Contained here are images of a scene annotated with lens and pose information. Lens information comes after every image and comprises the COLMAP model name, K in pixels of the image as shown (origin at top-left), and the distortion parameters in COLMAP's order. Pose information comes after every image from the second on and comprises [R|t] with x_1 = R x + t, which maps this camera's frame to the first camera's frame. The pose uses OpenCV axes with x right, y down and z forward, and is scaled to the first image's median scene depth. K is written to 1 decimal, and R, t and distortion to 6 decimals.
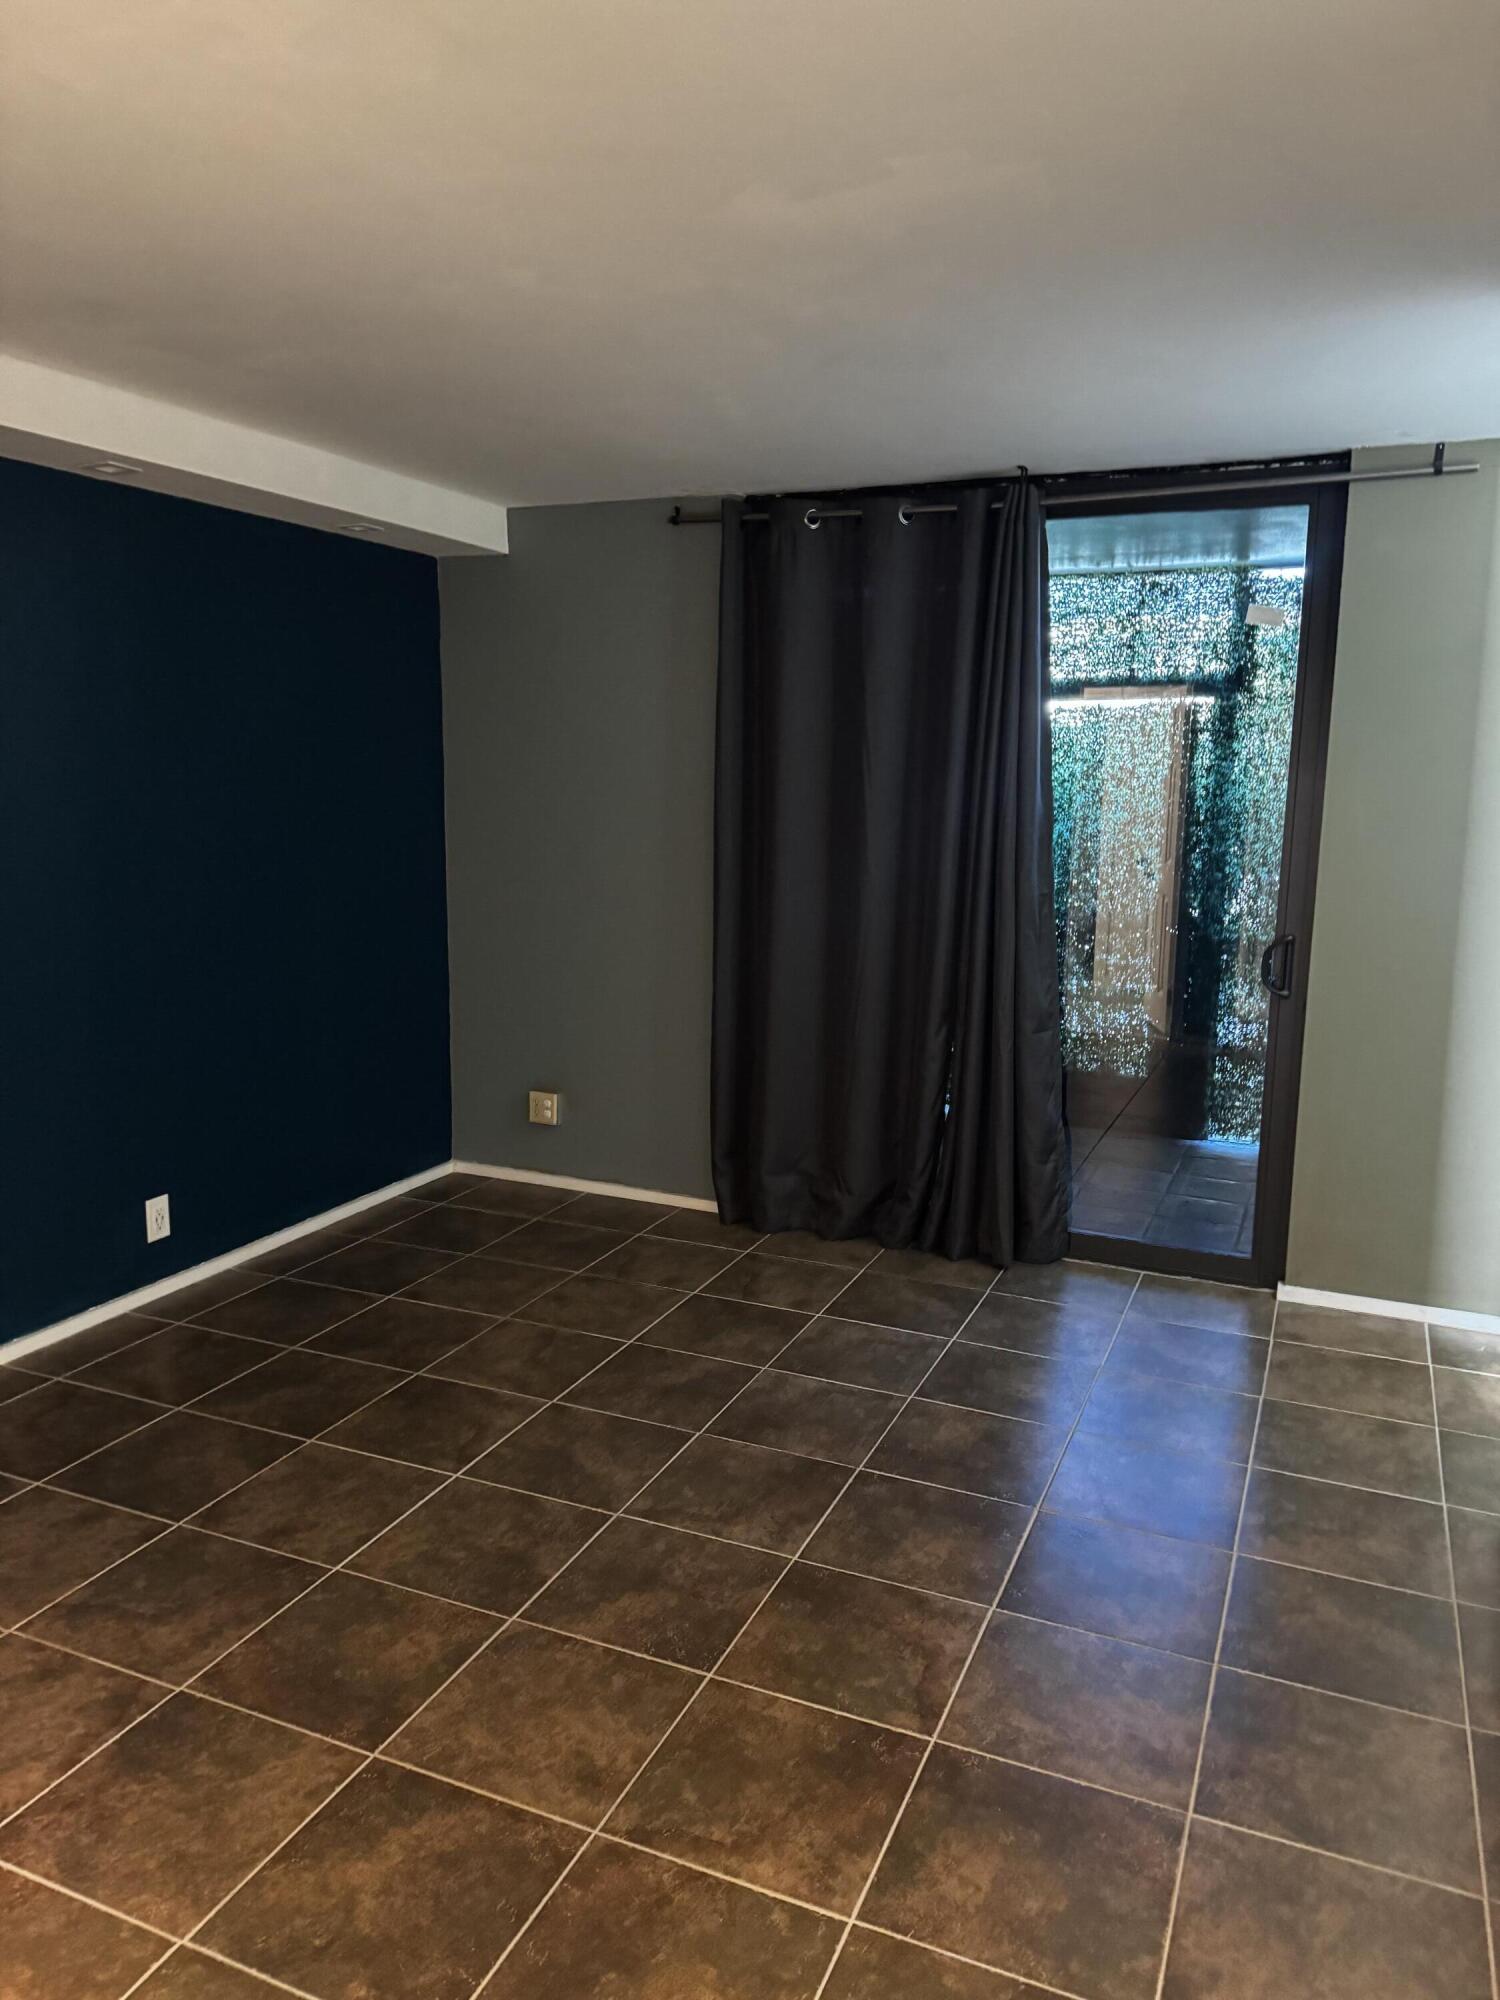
lens RADIAL K [[1405.0, 0, 750.0], [0, 1405.0, 1000.0], [0, 0, 1]] dist [0.079102, -0.079950]
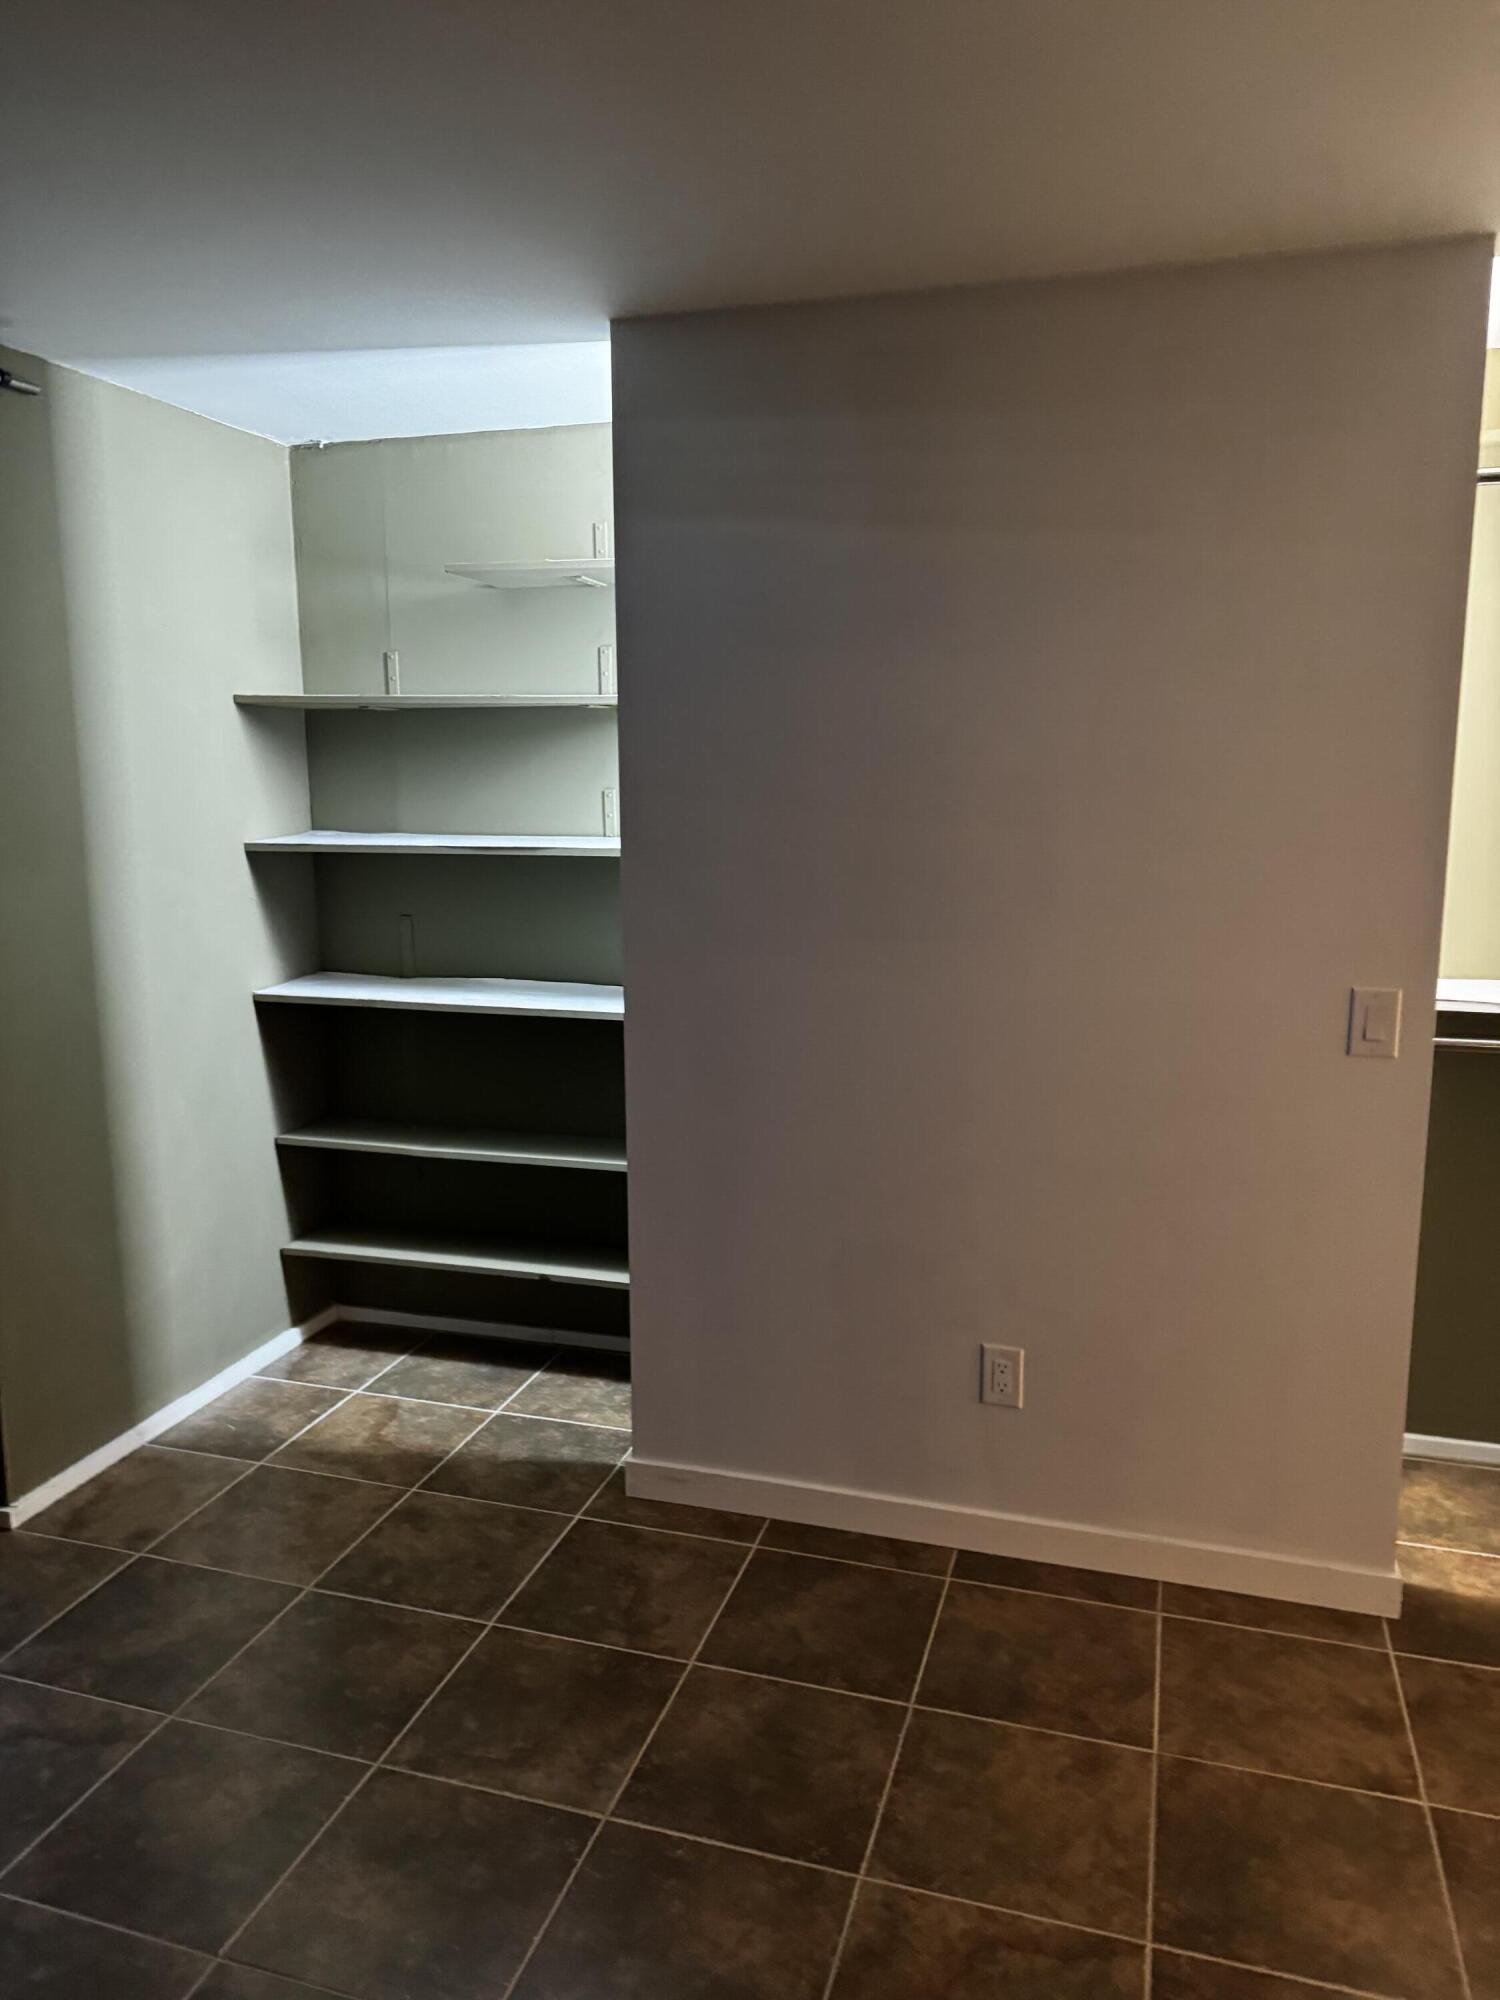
lens RADIAL K [[1405.0, 0, 750.0], [0, 1405.0, 1000.0], [0, 0, 1]] dist [0.079102, -0.079950]
pose [[-0.103580, -0.174389, 0.979214, -0.516808], [0.158049, 0.969114, 0.189309, -0.195298], [-0.981984, 0.174373, -0.072819, 1.071366]]
